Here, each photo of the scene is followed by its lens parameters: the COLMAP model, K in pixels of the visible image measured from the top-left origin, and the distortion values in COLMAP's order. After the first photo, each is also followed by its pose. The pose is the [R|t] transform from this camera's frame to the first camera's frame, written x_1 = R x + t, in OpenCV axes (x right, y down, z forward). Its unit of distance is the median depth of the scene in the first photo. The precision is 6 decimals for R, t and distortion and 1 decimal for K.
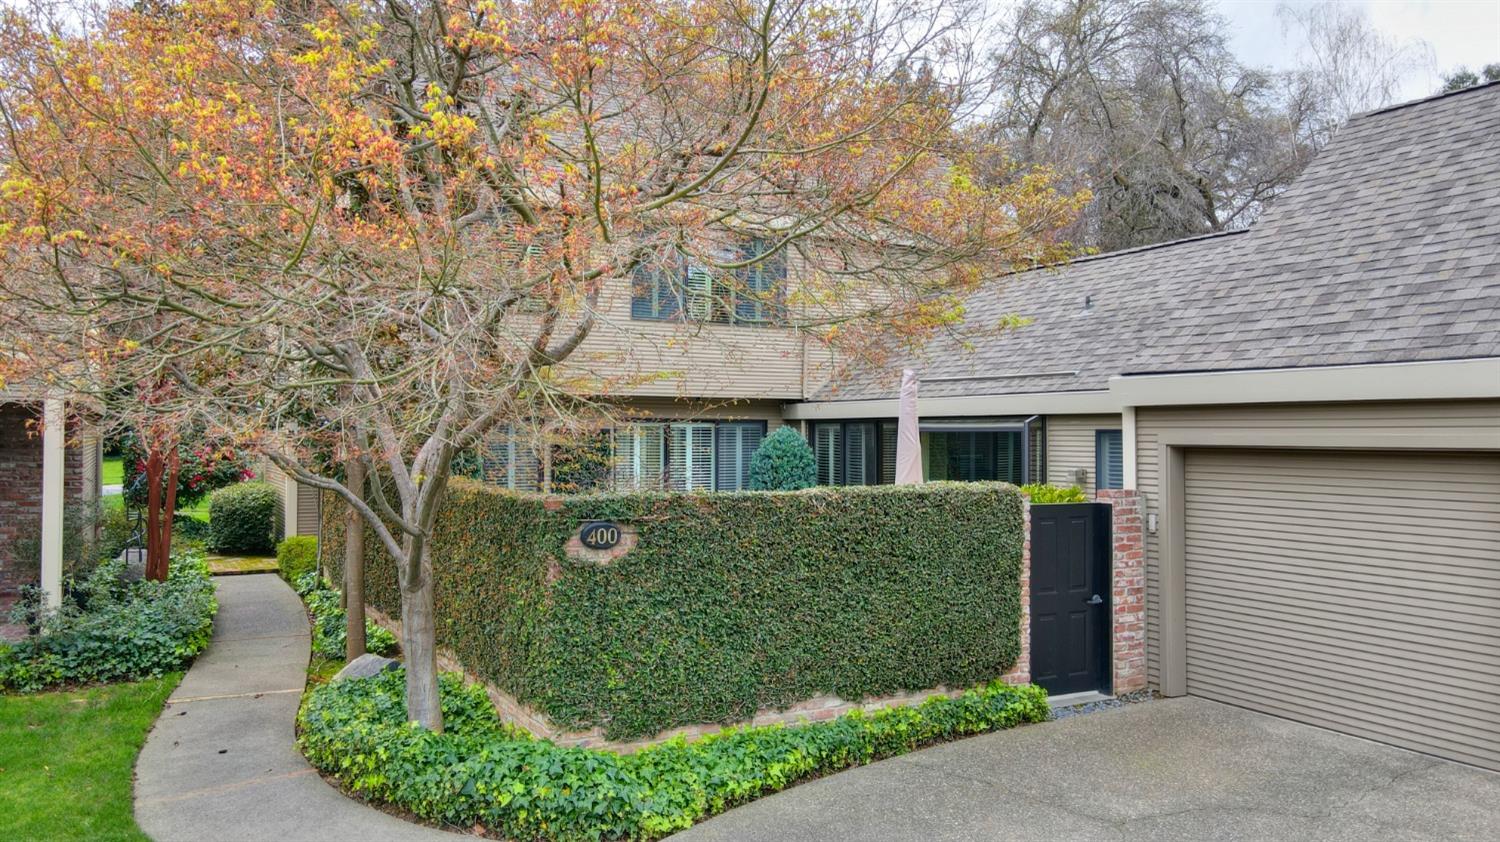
lens RADIAL K [[1105.4, 0, 748.7], [0, 1105.4, 420.2], [0, 0, 1]] dist [0.006203, 0.010121]
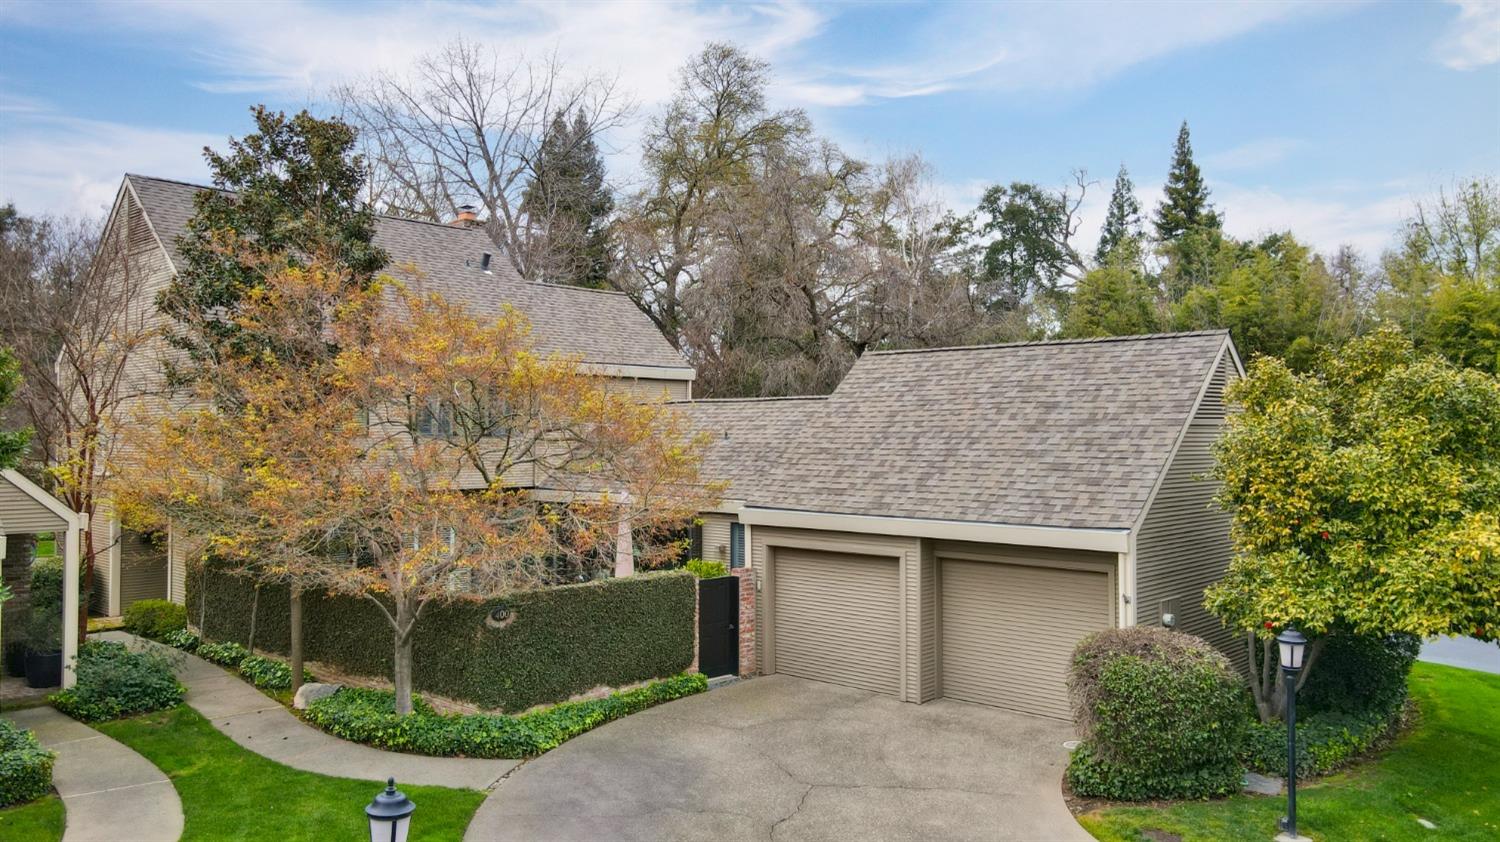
lens RADIAL K [[1105.4, 0, 750.6], [0, 1105.4, 422.7], [0, 0, 1]] dist [0.006203, 0.010121]
pose [[0.947791, 0.003557, 0.318871, -0.294620], [-0.003271, 0.999994, -0.001434, -0.209235], [-0.318874, 0.000317, 0.947797, -0.915577]]
